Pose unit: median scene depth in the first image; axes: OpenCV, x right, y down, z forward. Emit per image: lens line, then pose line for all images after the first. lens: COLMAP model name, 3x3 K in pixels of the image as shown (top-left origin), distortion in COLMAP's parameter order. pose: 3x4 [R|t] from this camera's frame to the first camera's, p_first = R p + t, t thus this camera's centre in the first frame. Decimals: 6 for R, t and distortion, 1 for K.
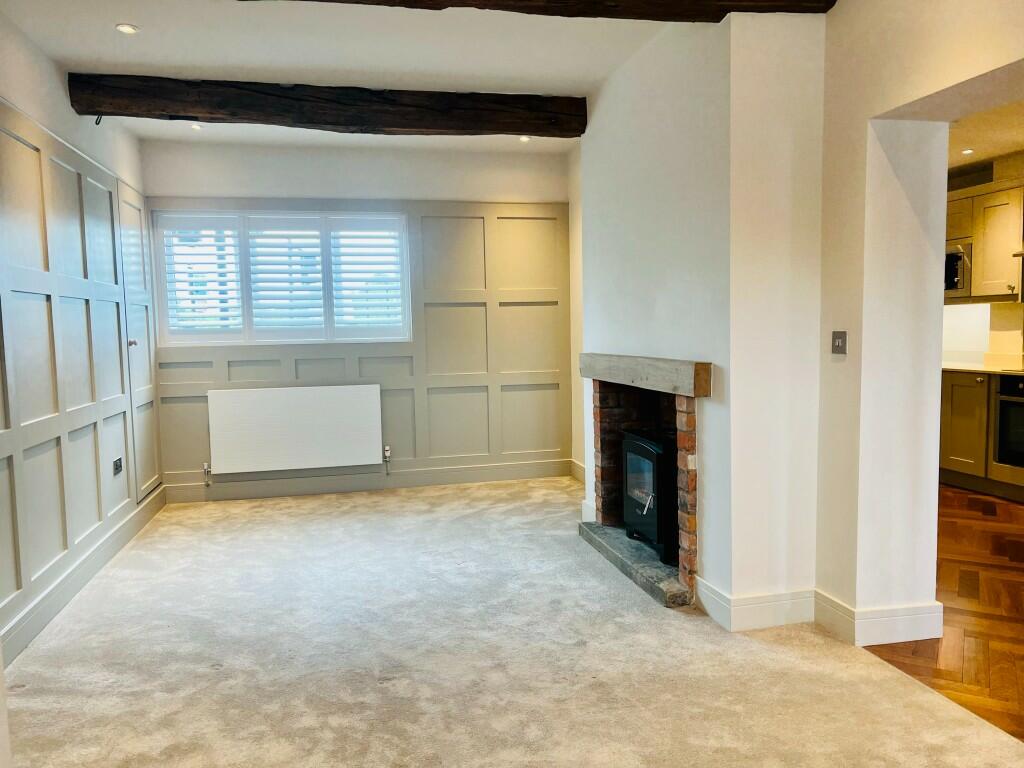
lens RADIAL K [[773.7, 0, 520.5], [0, 773.7, 384.6], [0, 0, 1]] dist [0.062134, -0.083011]
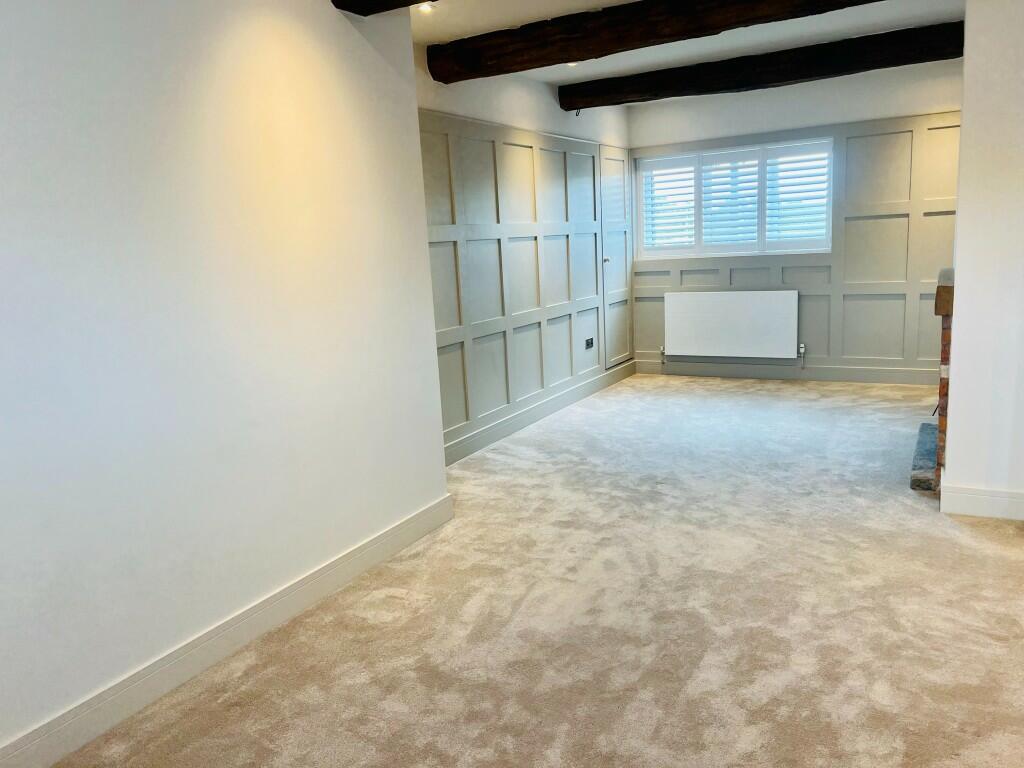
lens RADIAL K [[773.7, 0, 504.6], [0, 773.7, 390.1], [0, 0, 1]] dist [0.062134, -0.083011]
pose [[0.729770, 0.110387, -0.674723, 0.352463], [-0.011743, 0.988758, 0.149063, -0.025458], [0.683592, -0.100859, 0.722862, -0.194338]]
